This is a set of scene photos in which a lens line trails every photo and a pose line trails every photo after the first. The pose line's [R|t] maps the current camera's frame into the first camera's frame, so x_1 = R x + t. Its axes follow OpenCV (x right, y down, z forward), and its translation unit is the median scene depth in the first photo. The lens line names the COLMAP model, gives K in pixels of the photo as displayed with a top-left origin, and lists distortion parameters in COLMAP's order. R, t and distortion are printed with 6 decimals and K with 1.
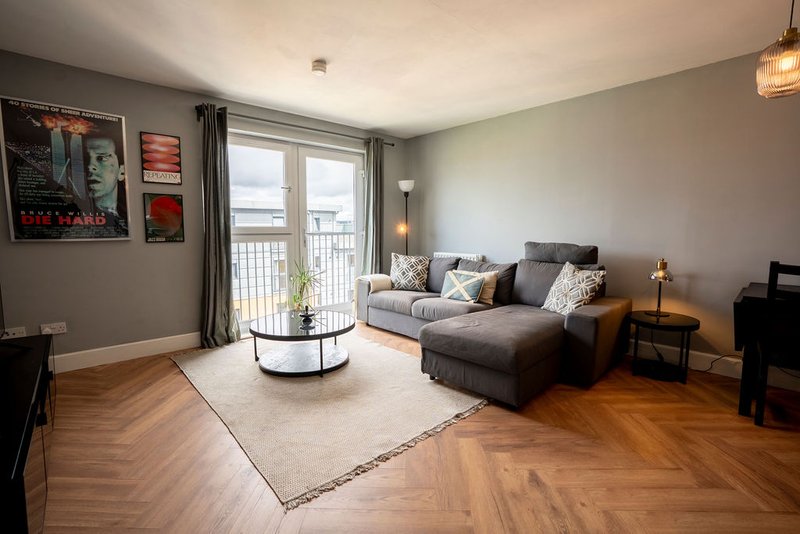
lens RADIAL K [[363.1, 0, 400.0], [0, 363.1, 267.0], [0, 0, 1]] dist [-0.061881, 0.021880]
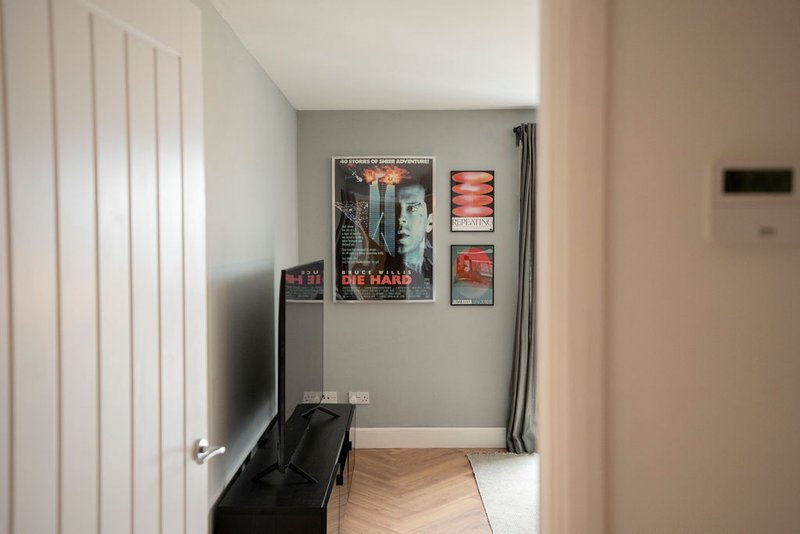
lens RADIAL K [[769.6, 0, 400.0], [0, 769.6, 267.0], [0, 0, 1]] dist [0.007535, -0.003848]
pose [[0.729248, 0.027226, -0.683707, 0.435768], [-0.063892, 0.997552, -0.028424, -0.110113], [0.681260, 0.064412, 0.729203, -0.402006]]
